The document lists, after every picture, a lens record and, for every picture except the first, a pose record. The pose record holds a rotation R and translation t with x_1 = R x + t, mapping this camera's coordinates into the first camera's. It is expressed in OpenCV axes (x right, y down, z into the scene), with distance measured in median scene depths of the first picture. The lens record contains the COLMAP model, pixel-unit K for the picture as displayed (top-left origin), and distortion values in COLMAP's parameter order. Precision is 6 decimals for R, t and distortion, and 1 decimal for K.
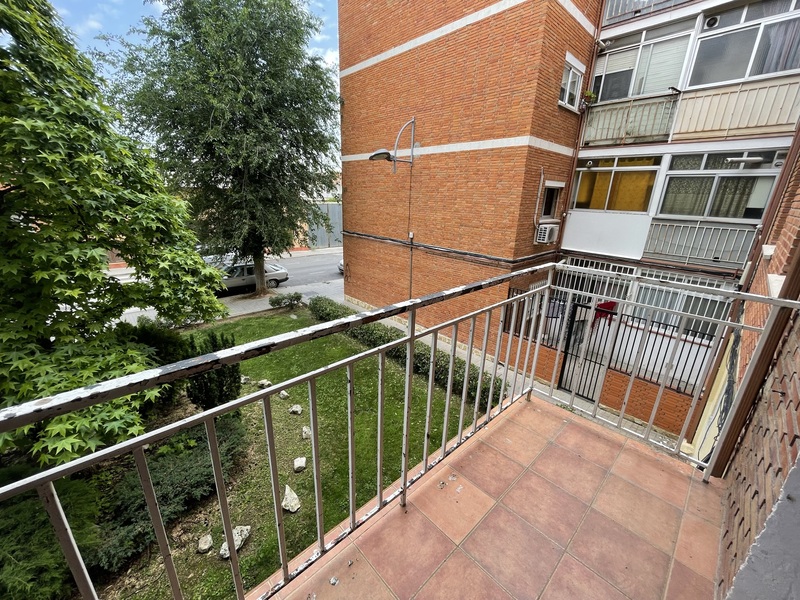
lens RADIAL K [[322.0, 0, 401.7], [0, 322.0, 299.4], [0, 0, 1]] dist [-0.000753, -0.001265]
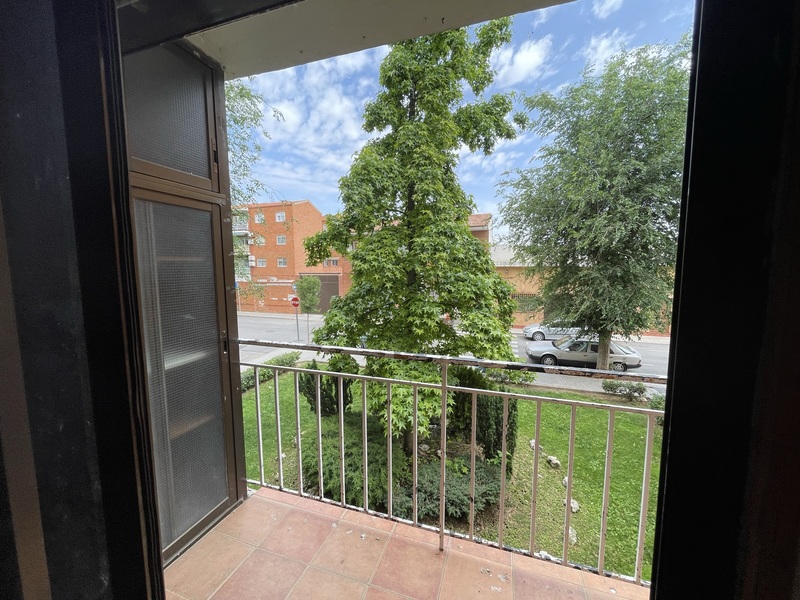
lens RADIAL K [[322.0, 0, 397.3], [0, 322.0, 299.9], [0, 0, 1]] dist [-0.000753, -0.001265]
pose [[0.469952, 0.058741, -0.880735, 0.313797], [-0.257396, 0.963538, -0.073081, -0.021276], [0.844329, 0.261042, 0.467937, 0.057115]]
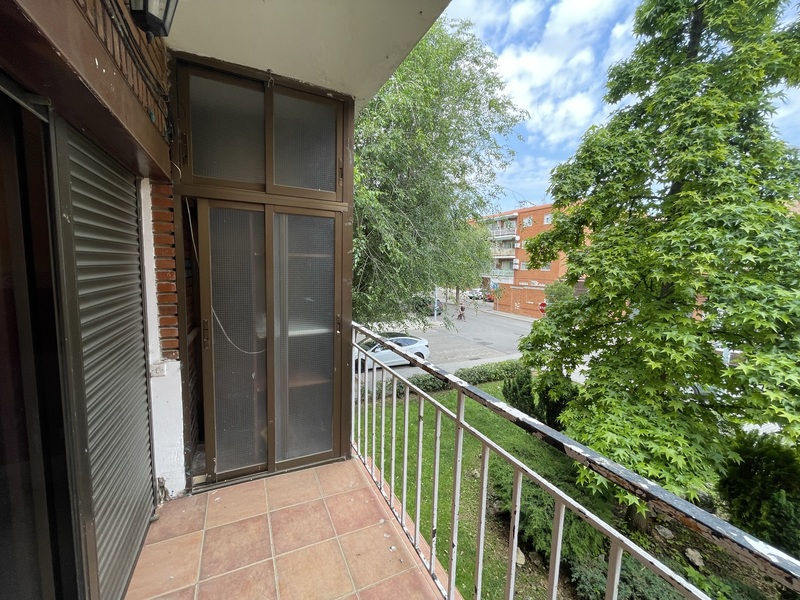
lens RADIAL K [[322.0, 0, 398.2], [0, 322.0, 300.2], [0, 0, 1]] dist [-0.000753, -0.001265]
pose [[-0.296543, 0.059908, -0.953139, 0.300560], [-0.332226, 0.929224, 0.161768, -0.095537], [0.895370, 0.364629, -0.255652, 0.294570]]
